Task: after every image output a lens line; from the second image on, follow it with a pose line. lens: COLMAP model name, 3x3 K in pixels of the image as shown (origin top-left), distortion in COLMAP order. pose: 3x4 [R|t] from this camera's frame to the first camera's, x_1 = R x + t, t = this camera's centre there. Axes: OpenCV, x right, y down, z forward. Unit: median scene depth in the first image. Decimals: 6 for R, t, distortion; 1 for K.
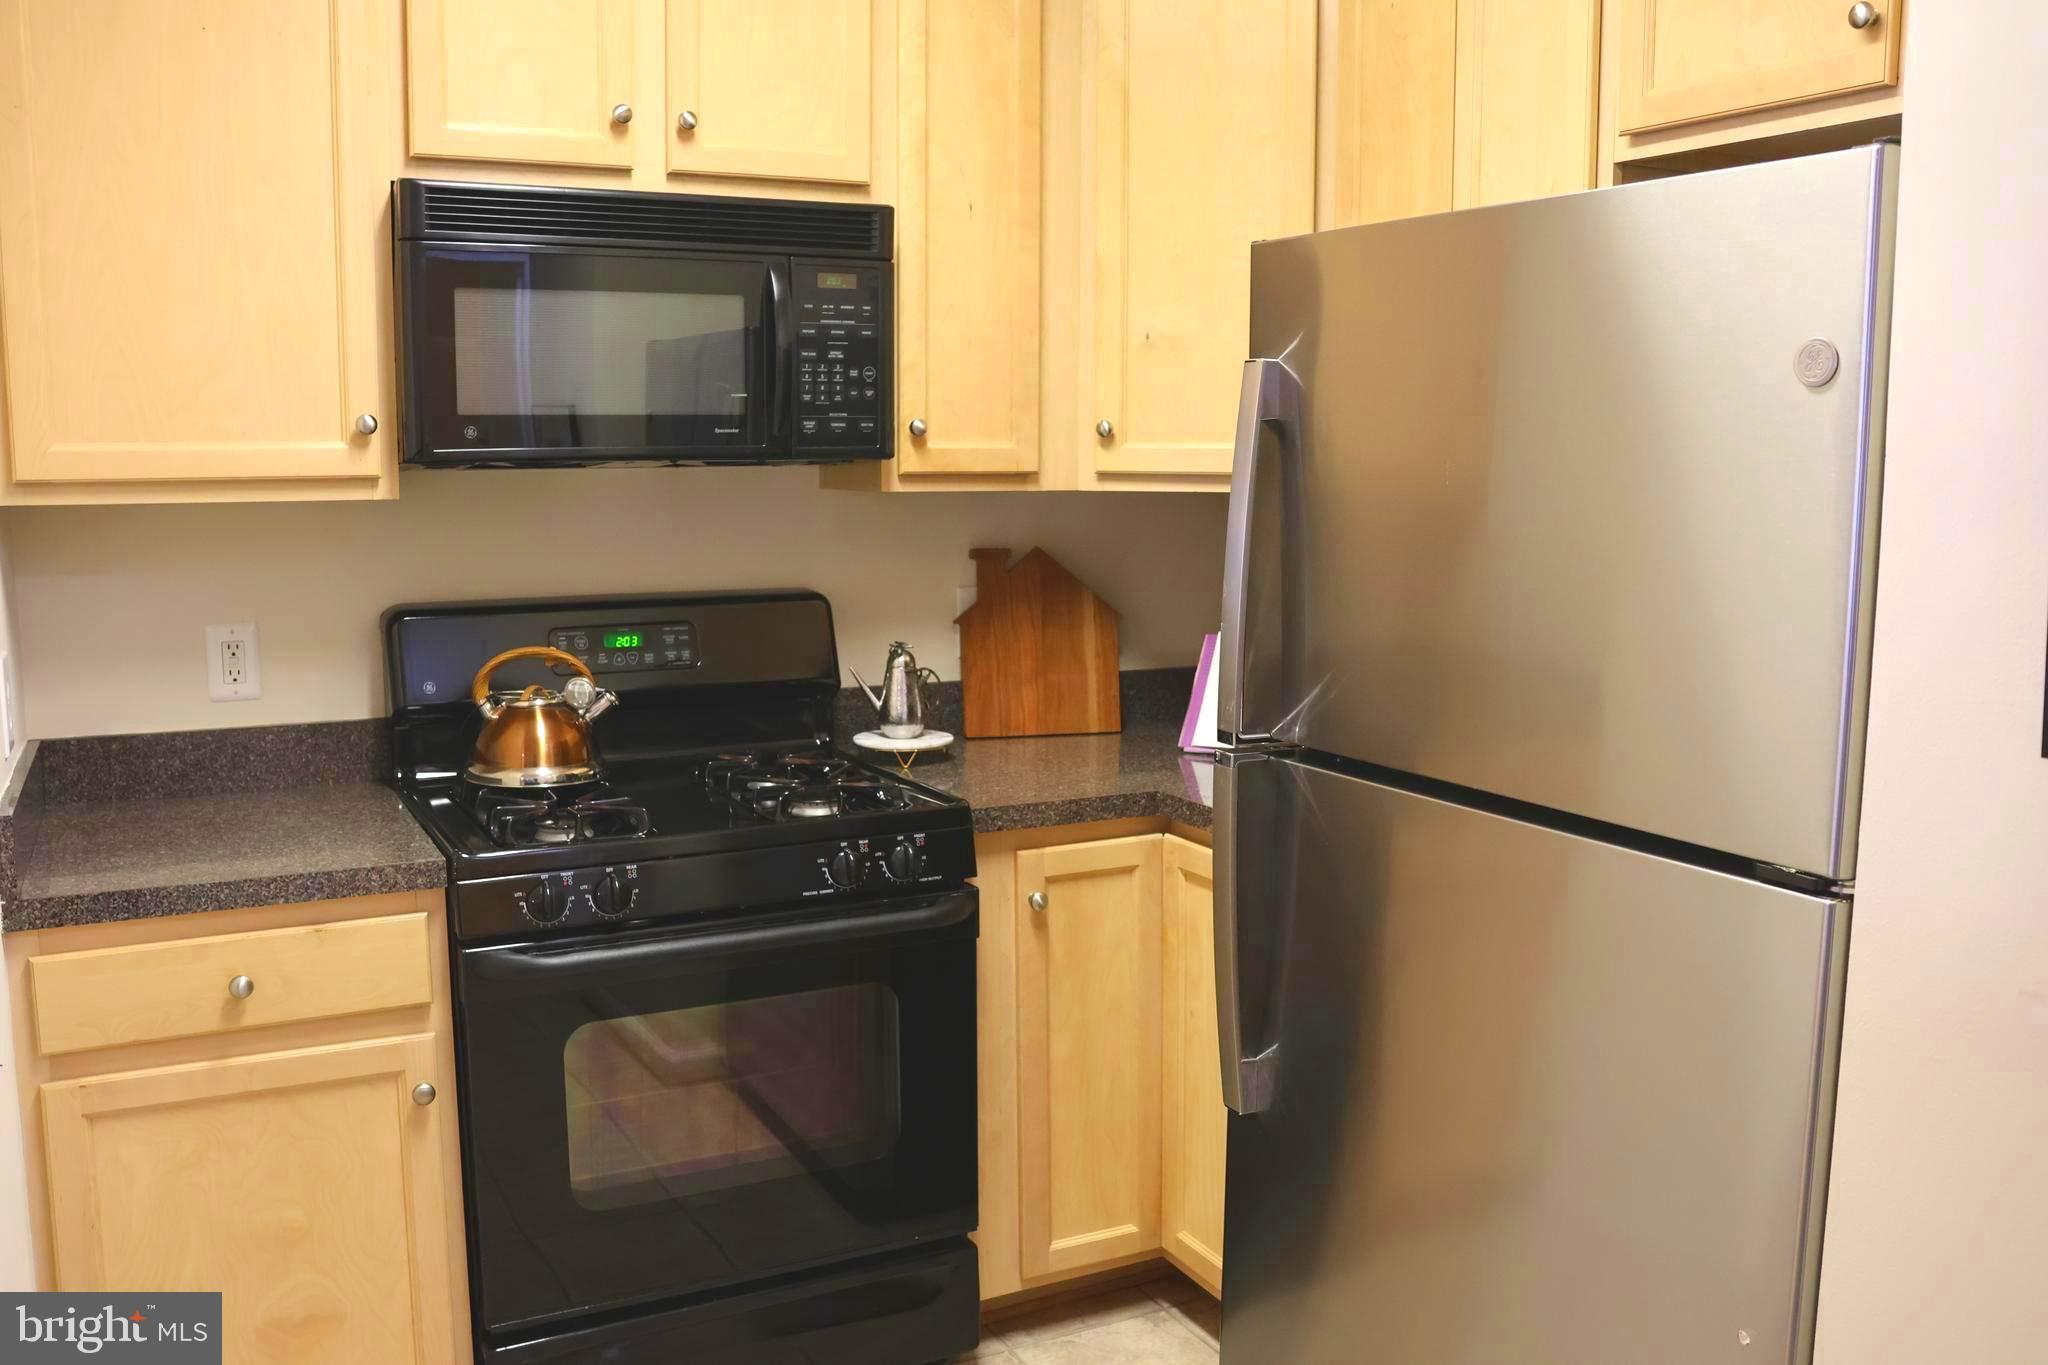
lens RADIAL K [[1818.7, 0, 1023.4], [0, 1818.7, 620.0], [0, 0, 1]] dist [-0.043303, 0.004990]
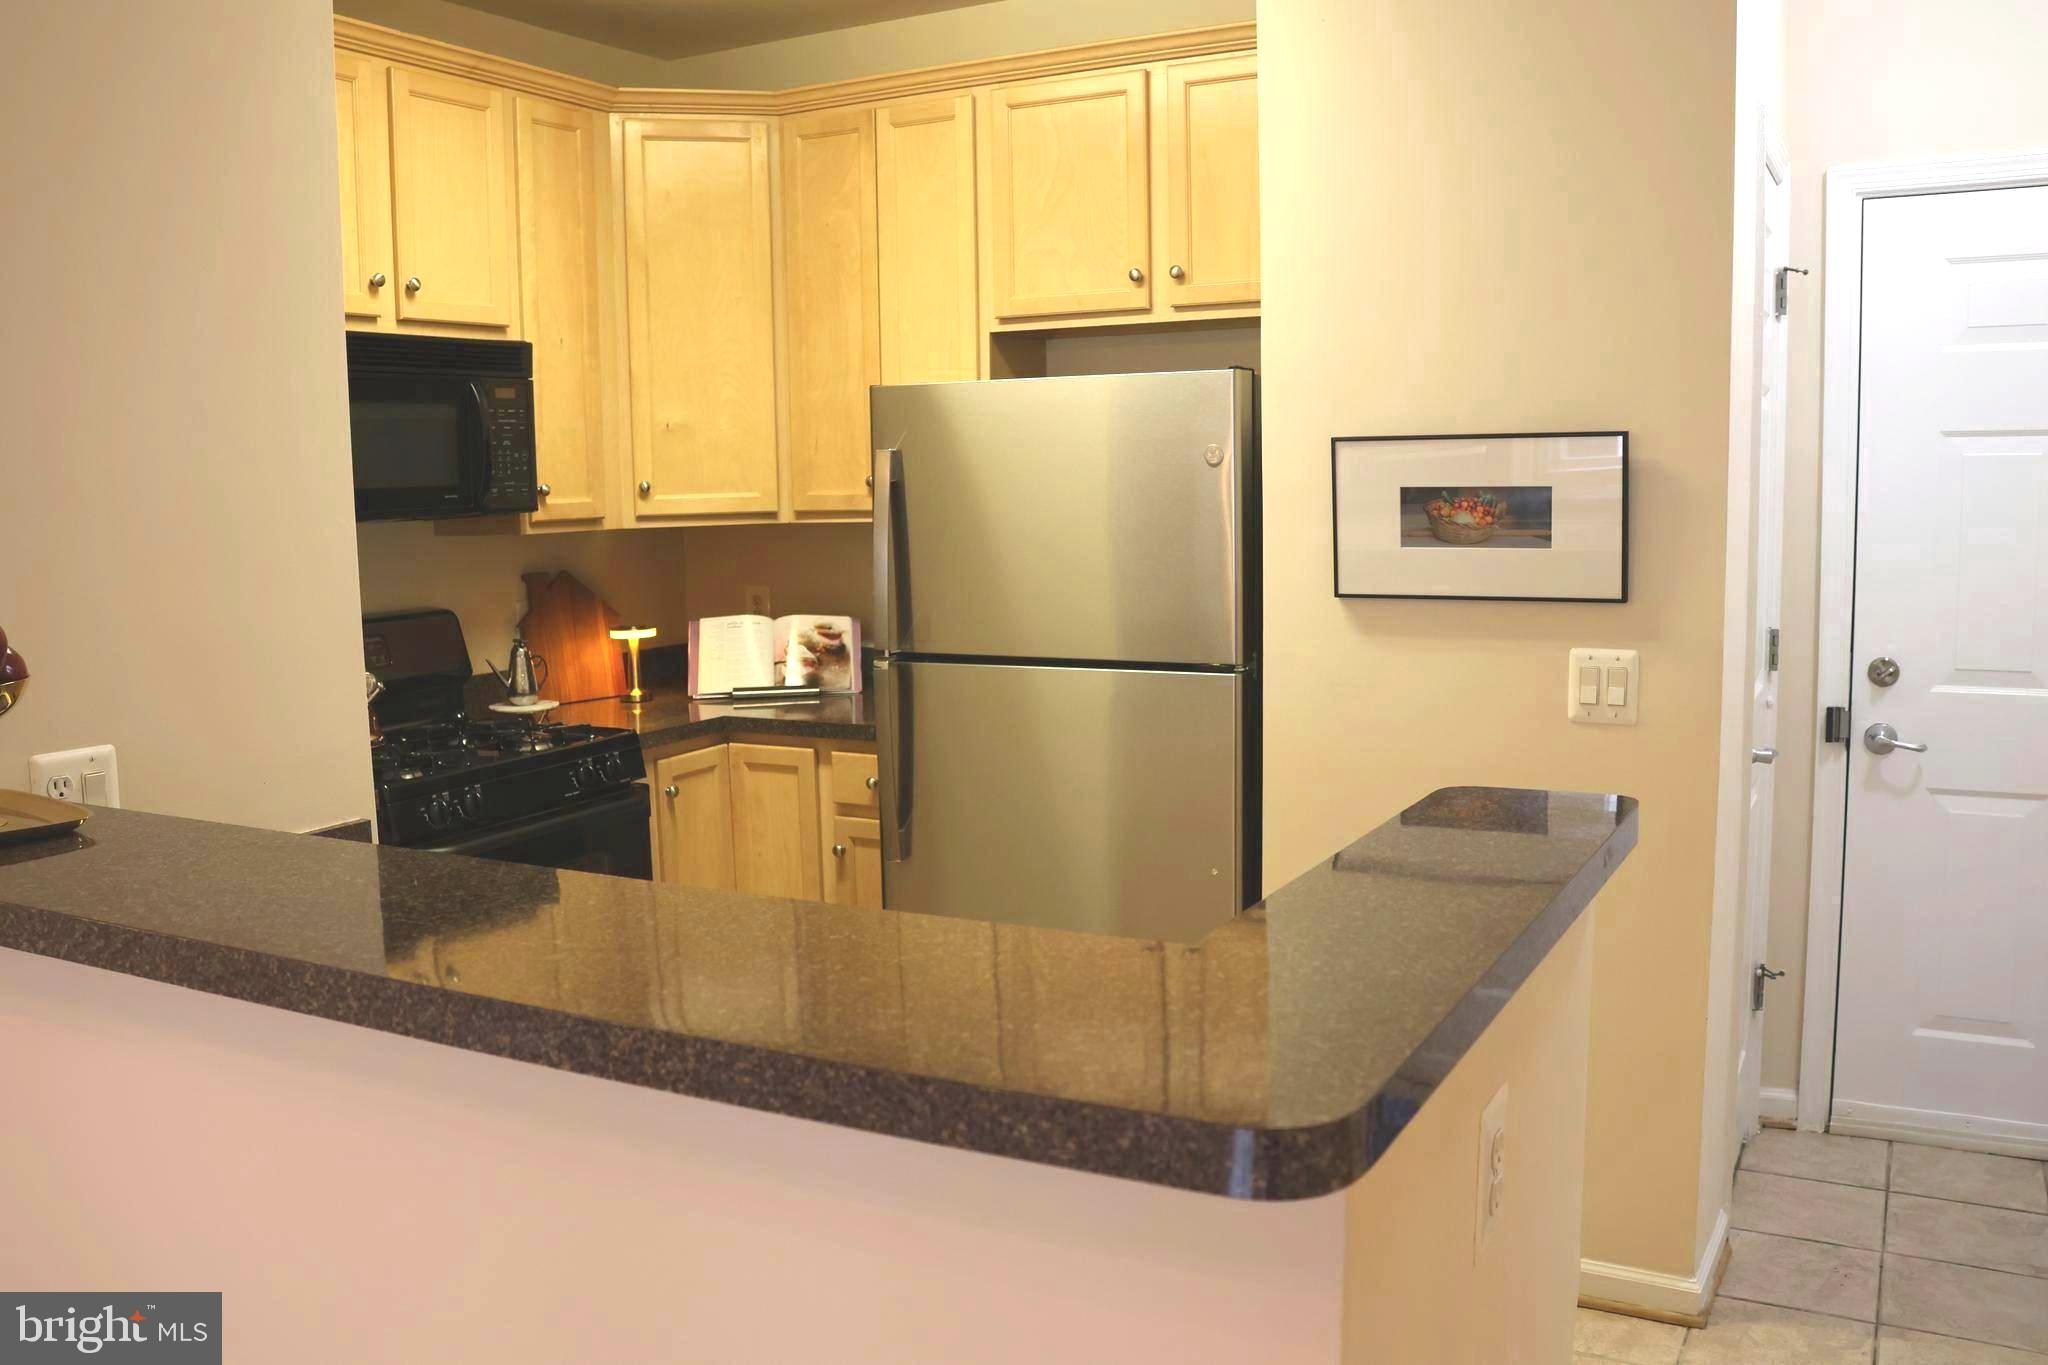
lens RADIAL K [[1731.3, 0, 1024.0], [0, 1731.3, 682.5], [0, 0, 1]] dist [-0.153586, 0.116937]
pose [[0.825748, -0.087240, 0.557252, -0.519937], [0.075526, 0.996171, 0.044038, 0.018120], [-0.558960, 0.005723, 0.829175, -0.366754]]
